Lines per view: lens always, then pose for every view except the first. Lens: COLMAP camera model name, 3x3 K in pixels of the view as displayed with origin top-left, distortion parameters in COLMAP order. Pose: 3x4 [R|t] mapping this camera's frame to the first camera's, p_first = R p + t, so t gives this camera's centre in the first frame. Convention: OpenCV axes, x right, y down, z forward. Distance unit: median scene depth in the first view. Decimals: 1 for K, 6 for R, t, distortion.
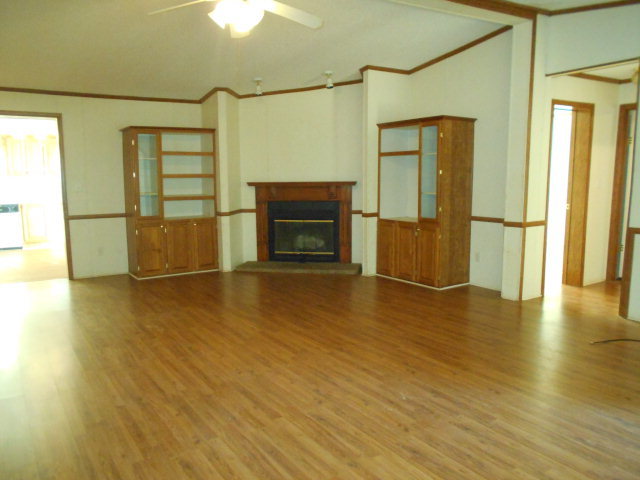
lens RADIAL K [[492.2, 0, 319.0], [0, 492.2, 236.2], [0, 0, 1]] dist [-0.066463, 0.066860]
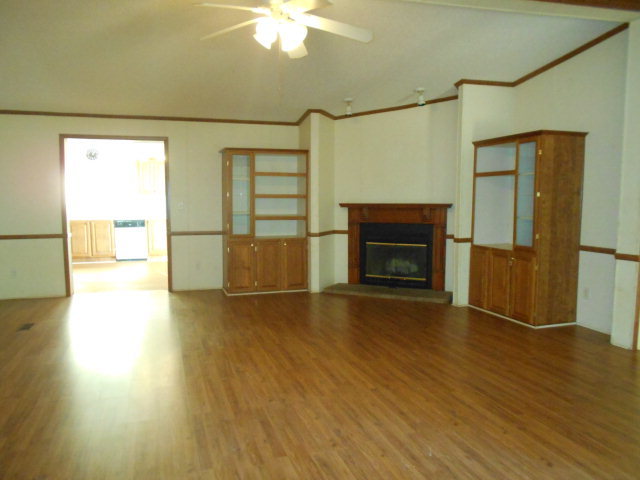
lens RADIAL K [[492.2, 0, 319.0], [0, 492.2, 236.2], [0, 0, 1]] dist [-0.066463, 0.066860]
pose [[0.961740, 0.029401, -0.272381, 0.095901], [-0.040765, 0.998514, -0.036155, -0.006804], [0.270914, 0.045876, 0.961510, 0.046192]]
